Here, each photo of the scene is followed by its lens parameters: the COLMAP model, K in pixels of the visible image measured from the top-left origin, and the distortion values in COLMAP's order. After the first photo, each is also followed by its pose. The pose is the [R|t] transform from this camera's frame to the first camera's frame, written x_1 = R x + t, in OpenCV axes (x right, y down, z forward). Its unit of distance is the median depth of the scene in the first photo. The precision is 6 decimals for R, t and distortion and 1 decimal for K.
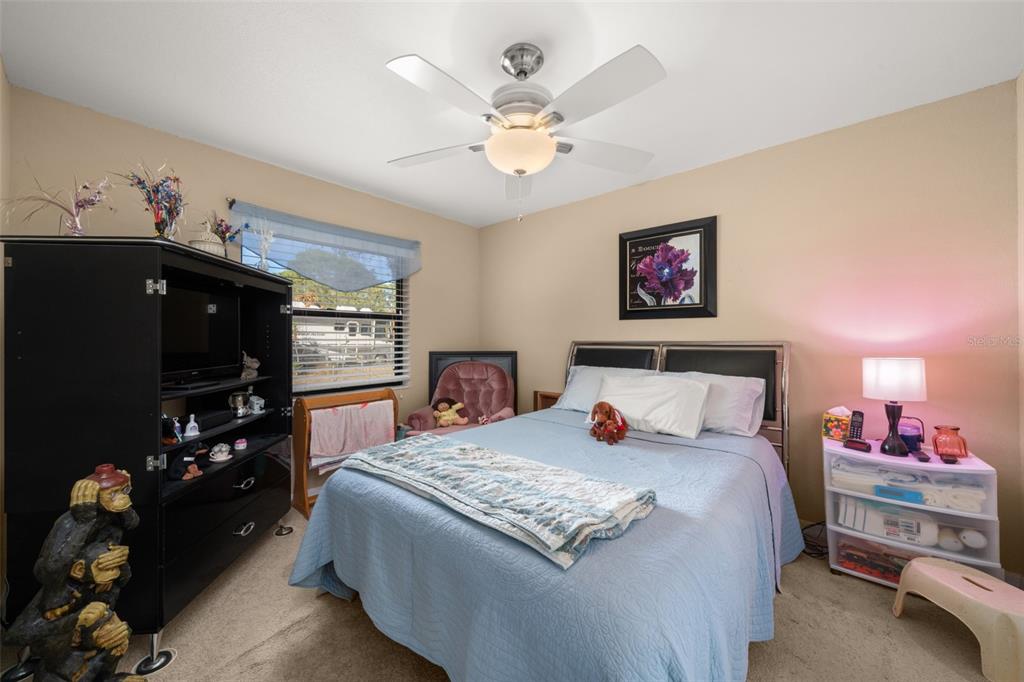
lens RADIAL K [[387.7, 0, 512.0], [0, 387.7, 341.0], [0, 0, 1]] dist [0.000215, -0.000008]
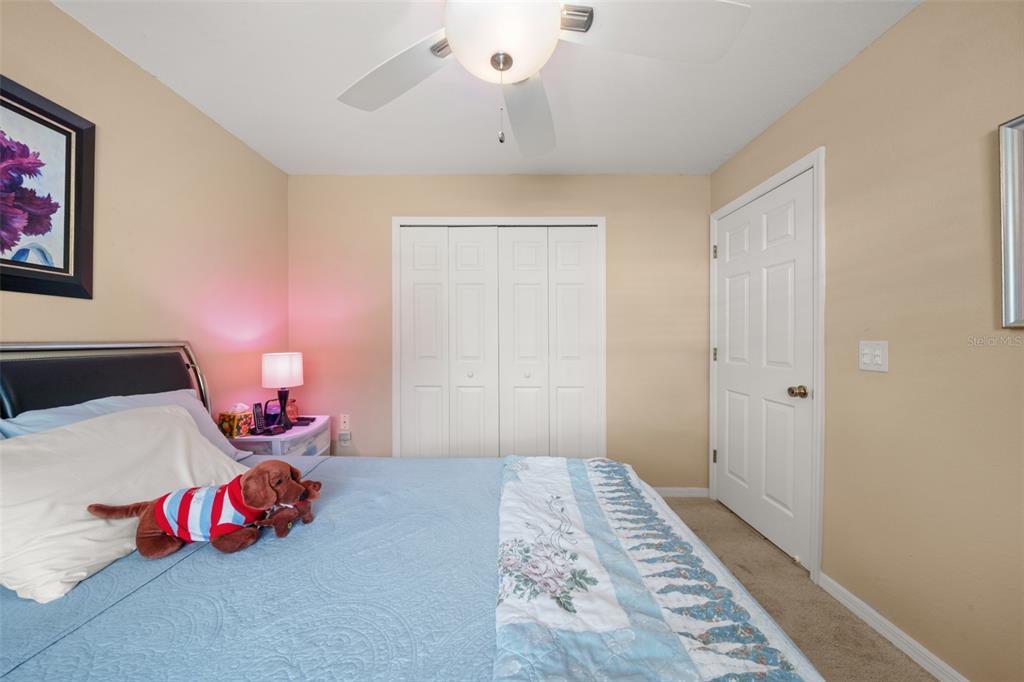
lens RADIAL K [[330.3, 0, 512.0], [0, 330.3, 341.0], [0, 0, 1]] dist [-0.001059, -0.000104]
pose [[-0.624843, -0.003673, 0.780742, -0.240994], [-0.002075, 0.999993, 0.003044, -0.002583], [-0.780748, 0.000283, -0.624846, 0.799901]]
